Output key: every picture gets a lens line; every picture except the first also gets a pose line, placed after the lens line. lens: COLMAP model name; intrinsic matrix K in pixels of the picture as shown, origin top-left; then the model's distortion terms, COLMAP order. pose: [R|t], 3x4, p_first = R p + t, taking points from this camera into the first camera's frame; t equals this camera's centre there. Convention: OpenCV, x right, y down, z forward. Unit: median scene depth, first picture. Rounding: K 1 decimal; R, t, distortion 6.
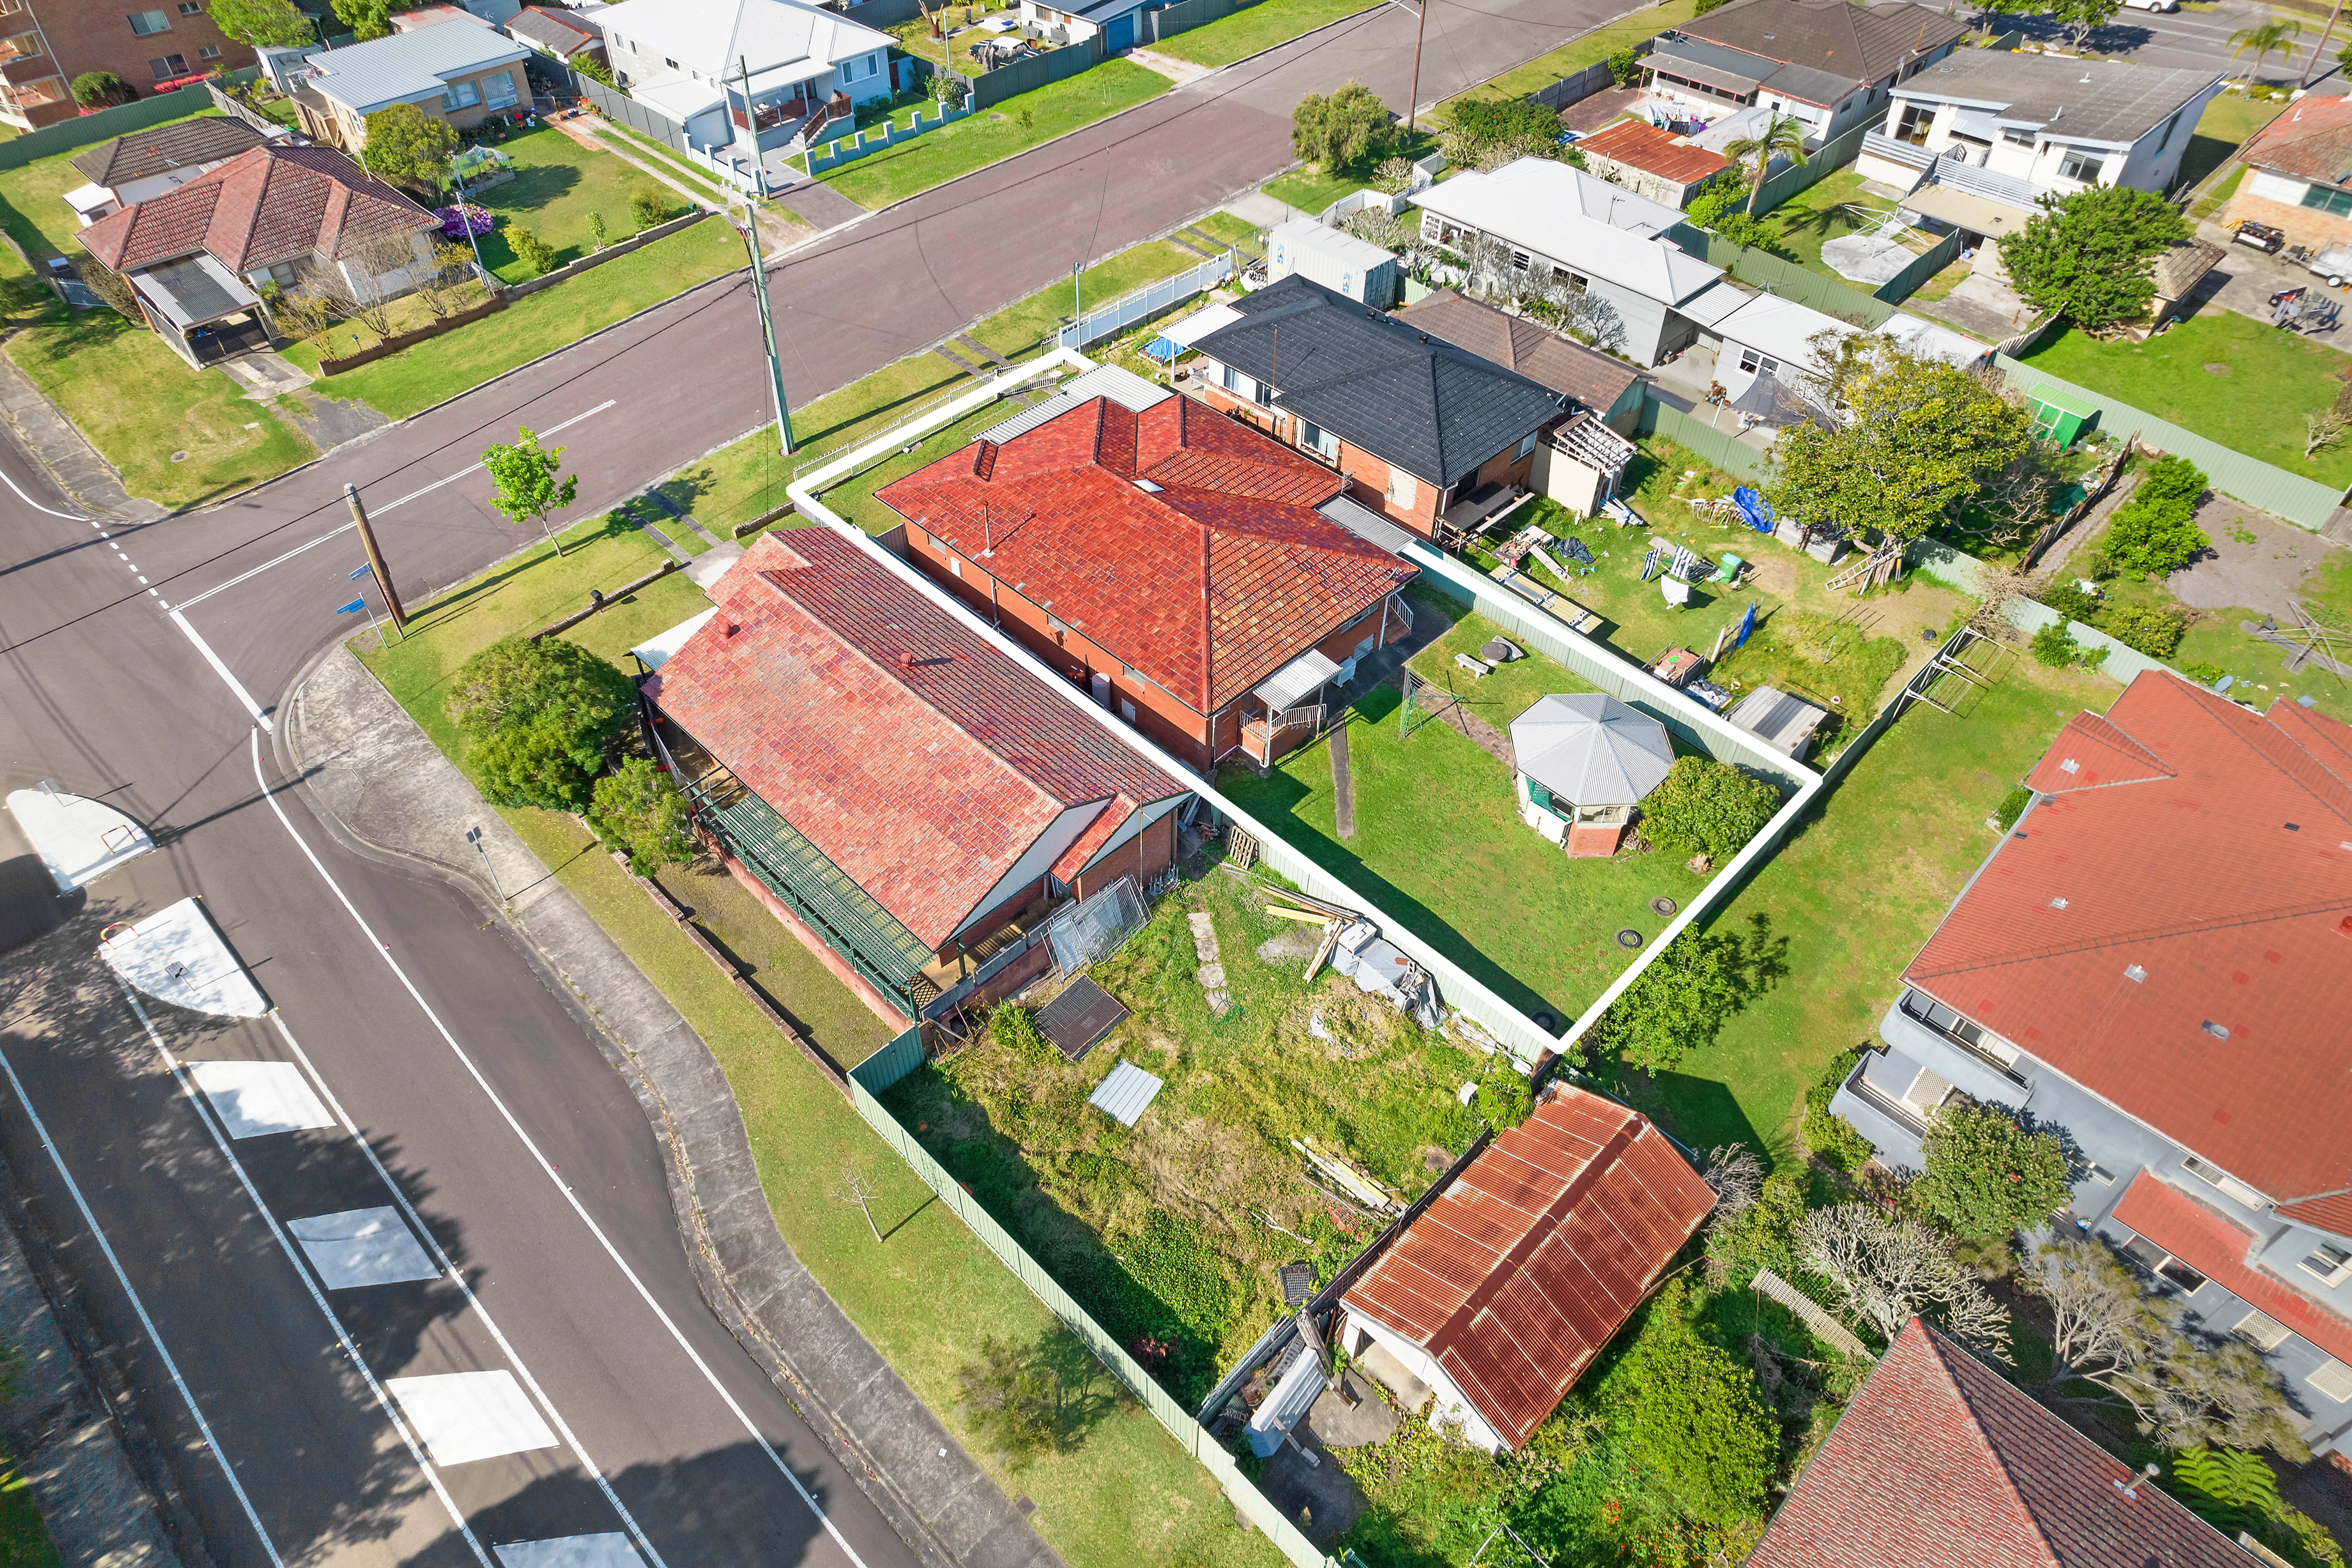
lens RADIAL K [[1510.1, 0, 1178.5], [0, 1510.1, 771.7], [0, 0, 1]] dist [-0.049665, 0.037624]
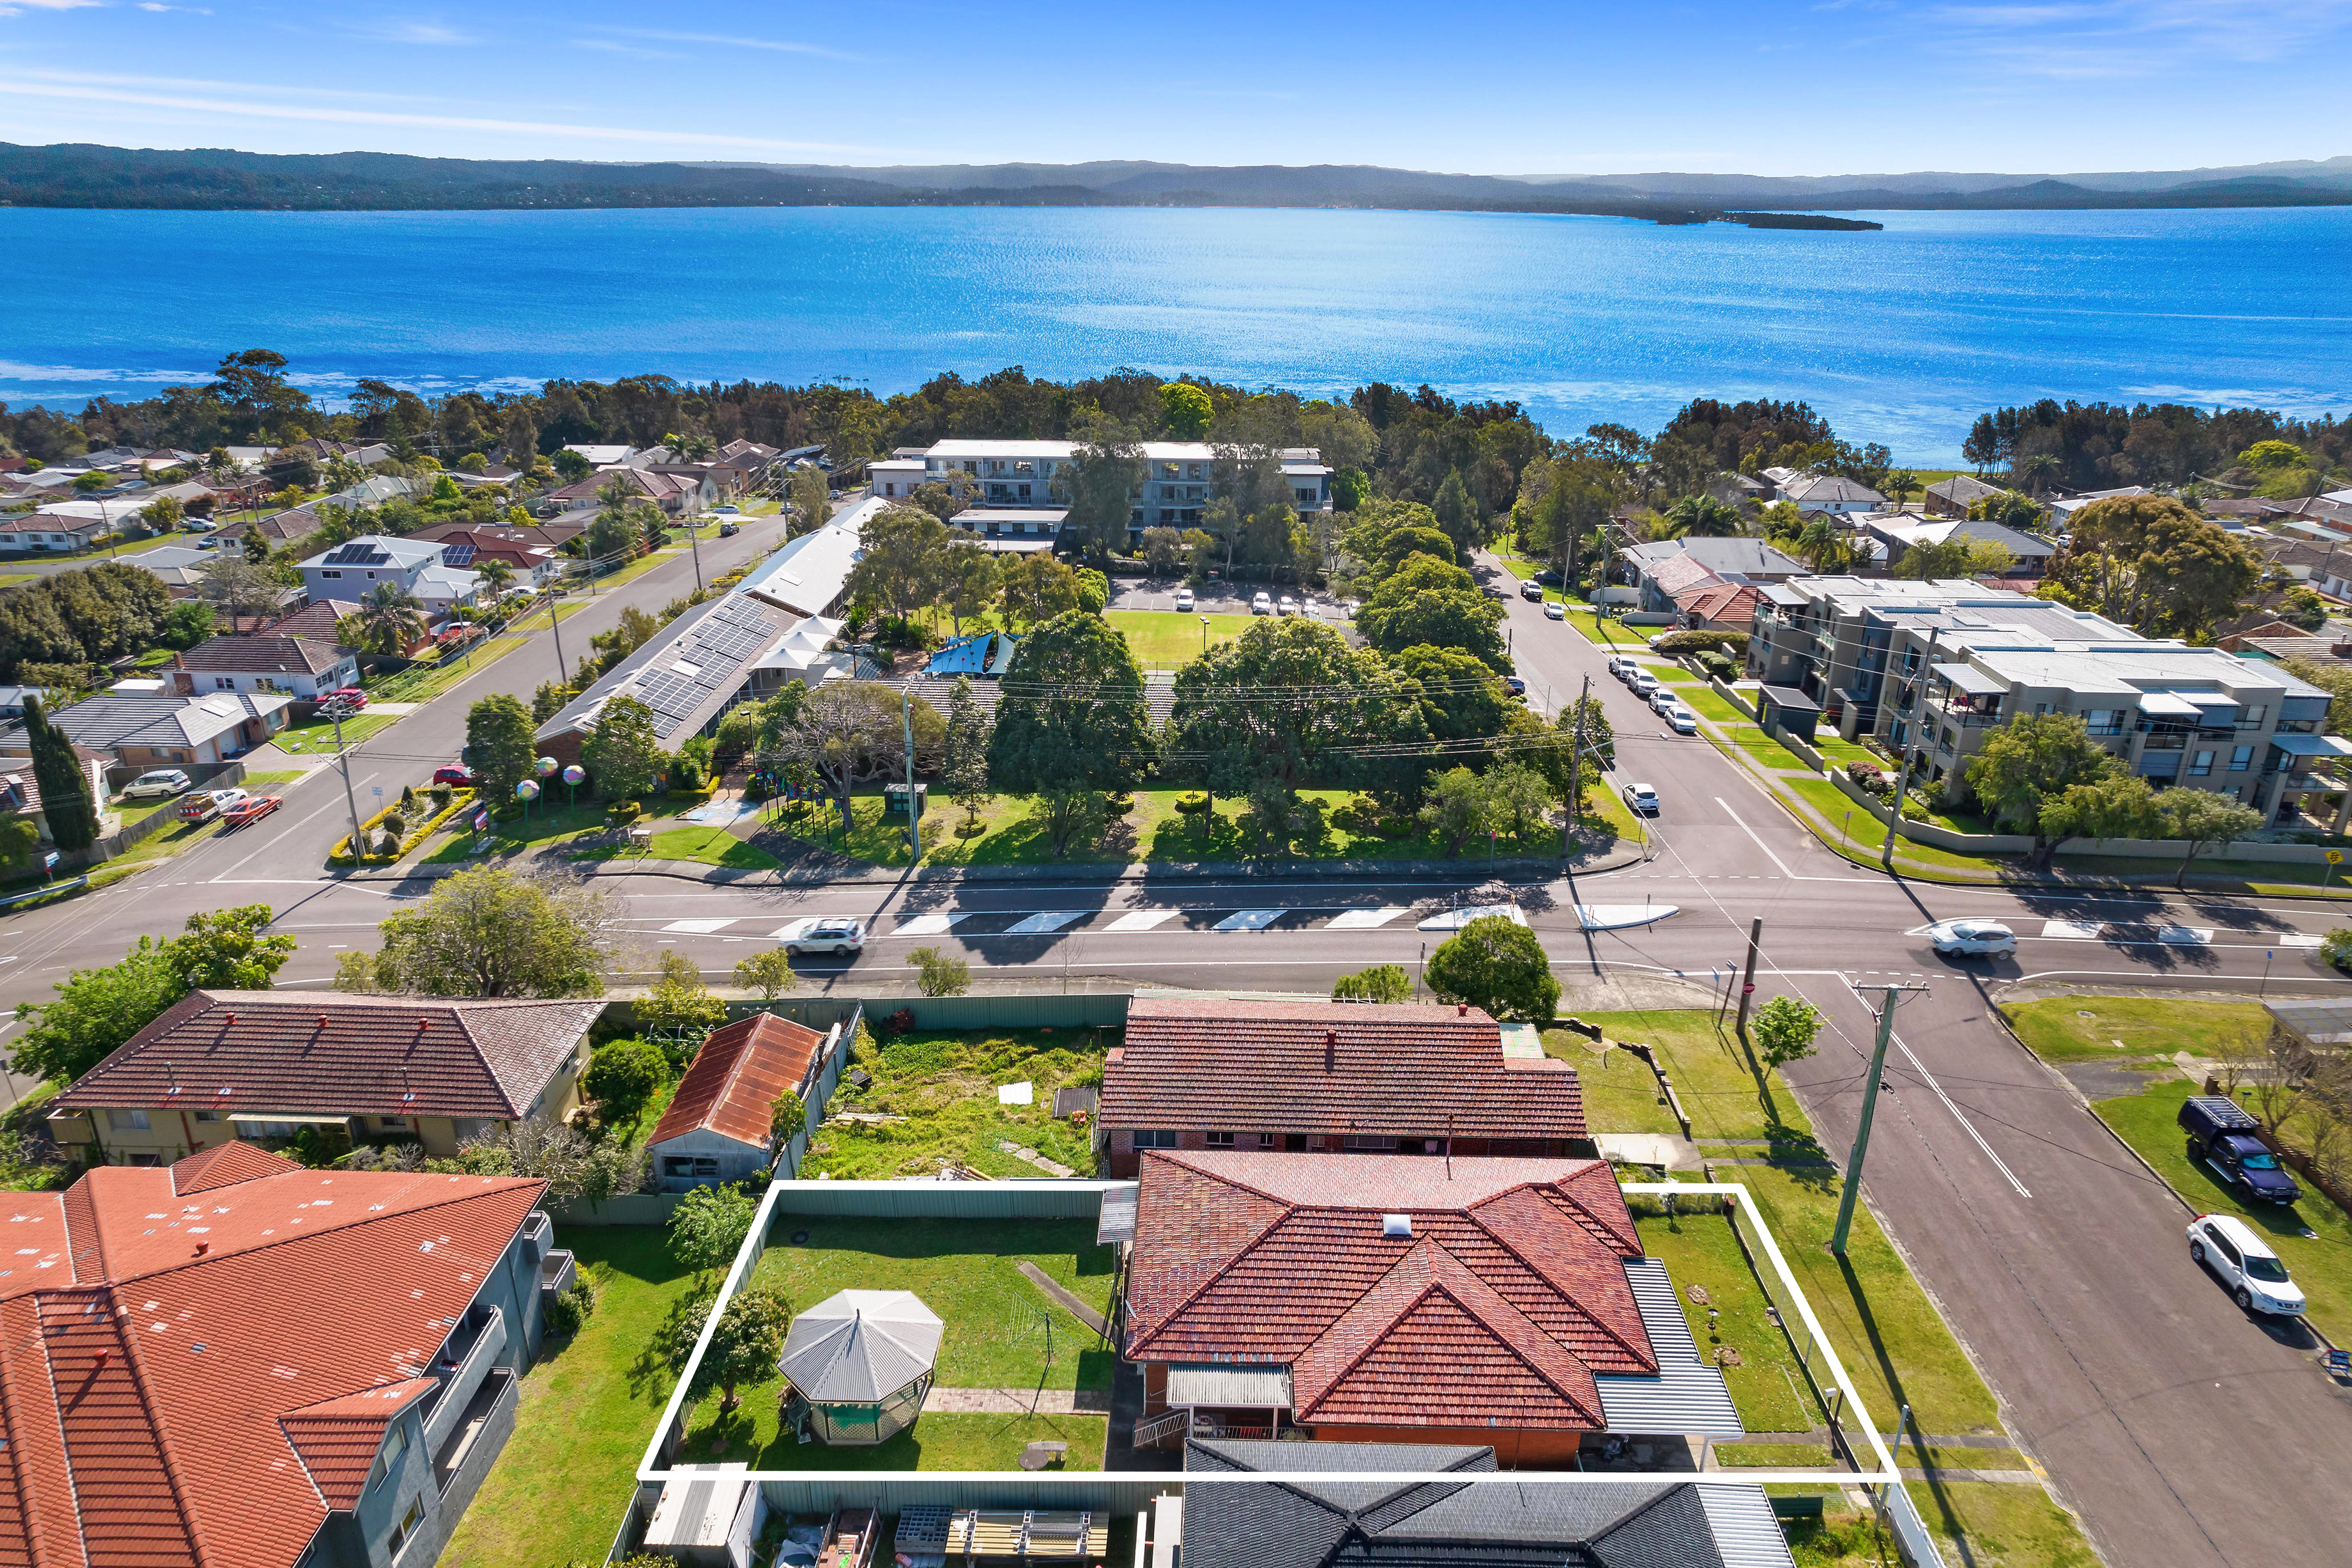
lens RADIAL K [[1496.8, 0, 1171.4], [0, 1496.8, 816.5], [0, 0, 1]] dist [-0.063019, 0.076868]
pose [[-0.736165, 0.255968, -0.626532, 0.651298], [-0.483880, 0.448187, 0.751657, -1.015994], [0.473204, 0.856509, -0.206082, 1.000084]]
